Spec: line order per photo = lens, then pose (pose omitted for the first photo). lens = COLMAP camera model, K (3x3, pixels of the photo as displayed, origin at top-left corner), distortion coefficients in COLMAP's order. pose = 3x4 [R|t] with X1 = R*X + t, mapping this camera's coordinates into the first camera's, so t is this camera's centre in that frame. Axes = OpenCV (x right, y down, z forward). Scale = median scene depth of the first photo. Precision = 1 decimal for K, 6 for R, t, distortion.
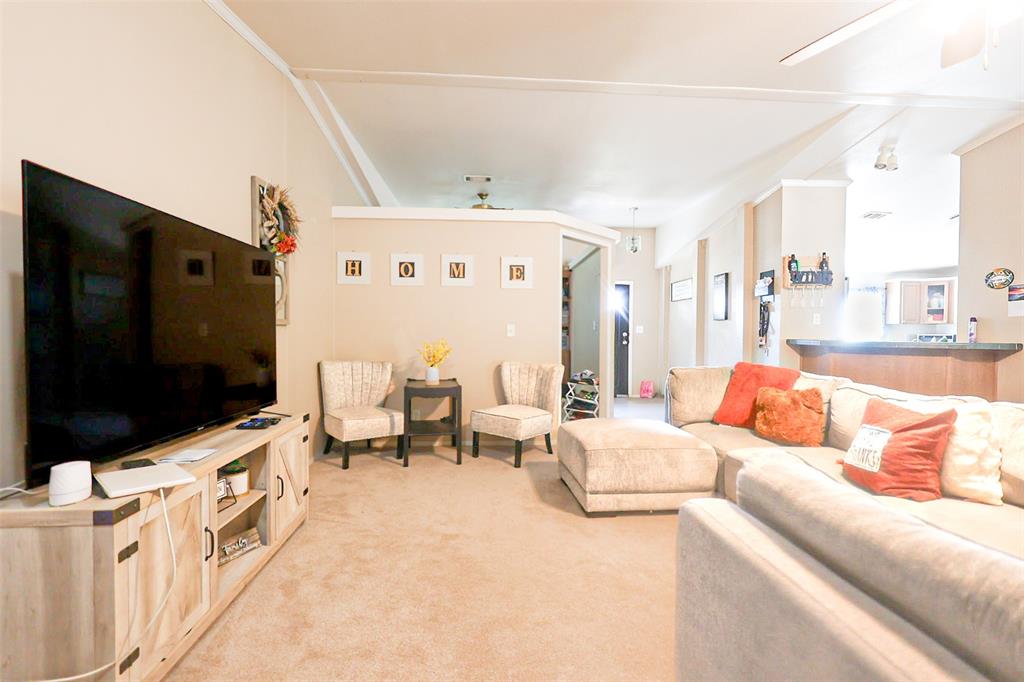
lens RADIAL K [[472.0, 0, 512.0], [0, 472.0, 341.0], [0, 0, 1]] dist [0.002889, 0.000462]
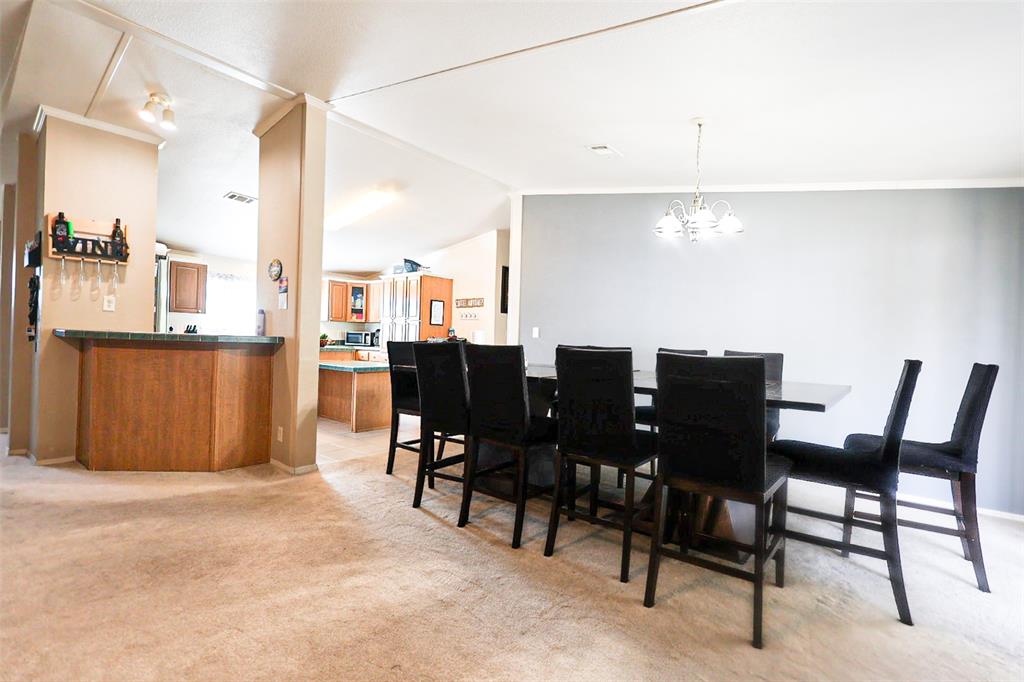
lens RADIAL K [[472.0, 0, 512.0], [0, 472.0, 341.0], [0, 0, 1]] dist [0.002889, 0.000462]
pose [[0.682053, 0.011520, 0.731212, 0.538206], [-0.013738, 0.999901, -0.002939, 0.008383], [-0.731174, -0.008041, 0.682143, -0.014136]]
